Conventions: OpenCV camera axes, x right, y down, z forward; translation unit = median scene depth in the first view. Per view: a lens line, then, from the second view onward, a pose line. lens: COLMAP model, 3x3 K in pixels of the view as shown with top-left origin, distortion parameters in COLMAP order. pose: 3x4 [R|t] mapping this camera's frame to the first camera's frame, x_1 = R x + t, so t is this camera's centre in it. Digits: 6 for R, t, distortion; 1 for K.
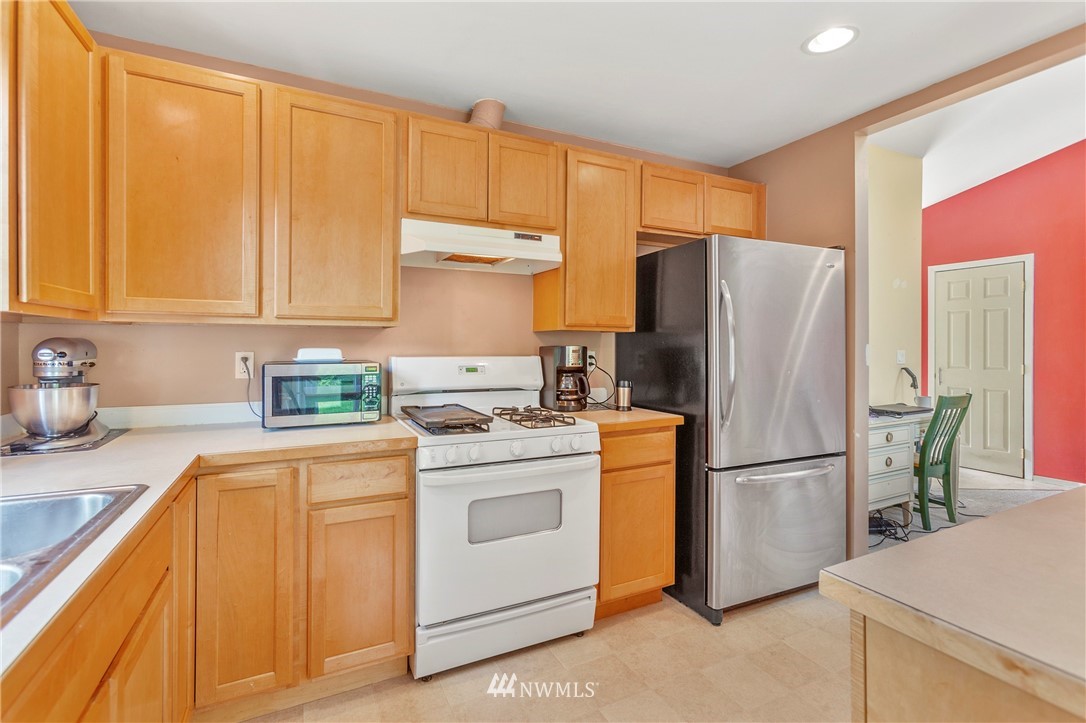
lens RADIAL K [[499.4, 0, 523.2], [0, 499.4, 343.7], [0, 0, 1]] dist [-0.000369, 0.007155]
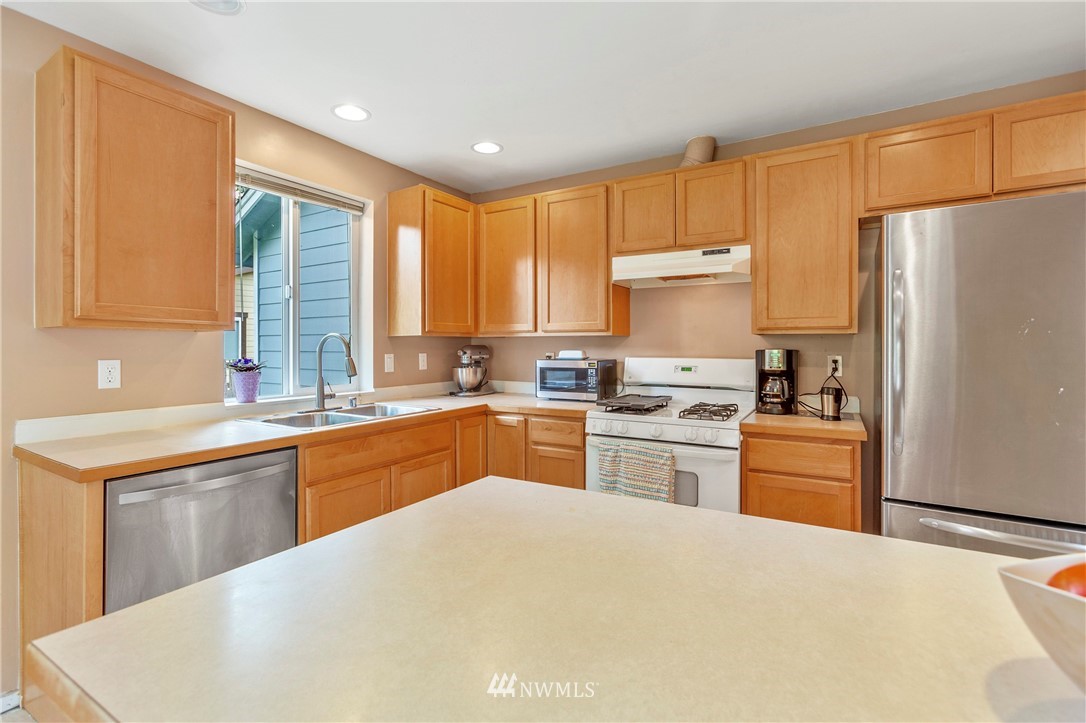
lens RADIAL K [[499.4, 0, 538.2], [0, 499.4, 345.5], [0, 0, 1]] dist [-0.000369, 0.007155]
pose [[0.545879, -0.005072, -0.837849, 0.802362], [0.002607, 0.999987, -0.004356, -0.000118], [0.837860, 0.000193, 0.545885, 0.061643]]
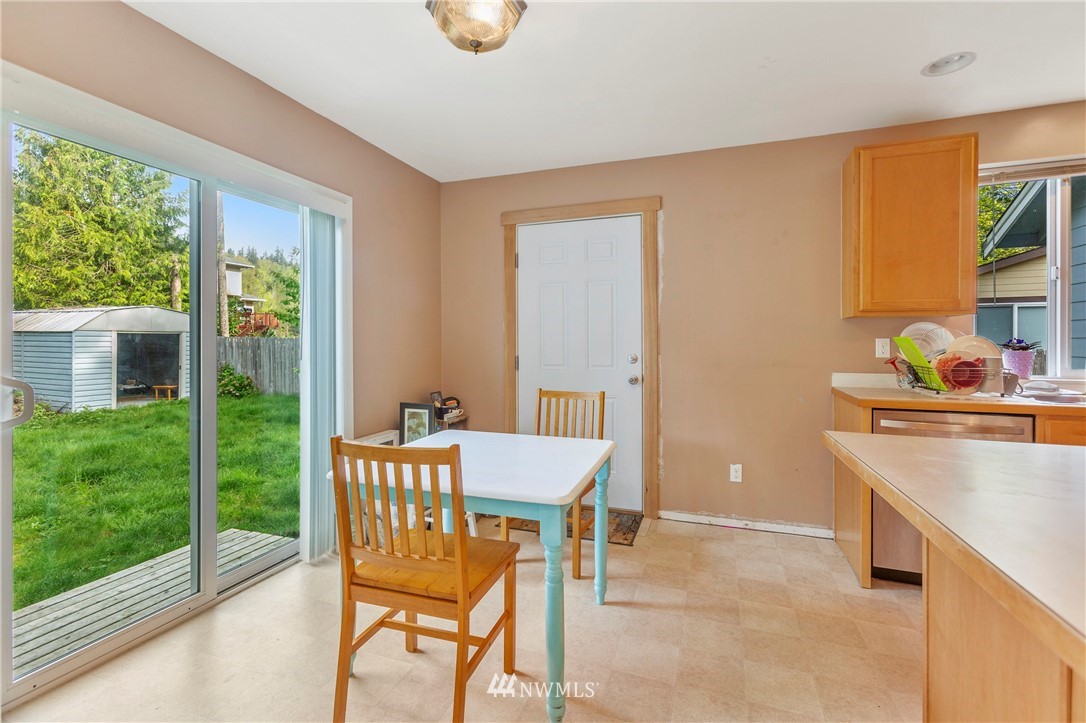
lens RADIAL K [[499.4, 0, 535.5], [0, 499.4, 341.7], [0, 0, 1]] dist [-0.000369, 0.007155]
pose [[-0.708335, 0.001873, -0.705874, 1.235200], [0.001628, 0.999998, 0.001019, 0.027270], [0.705875, -0.000427, -0.708336, 0.202310]]
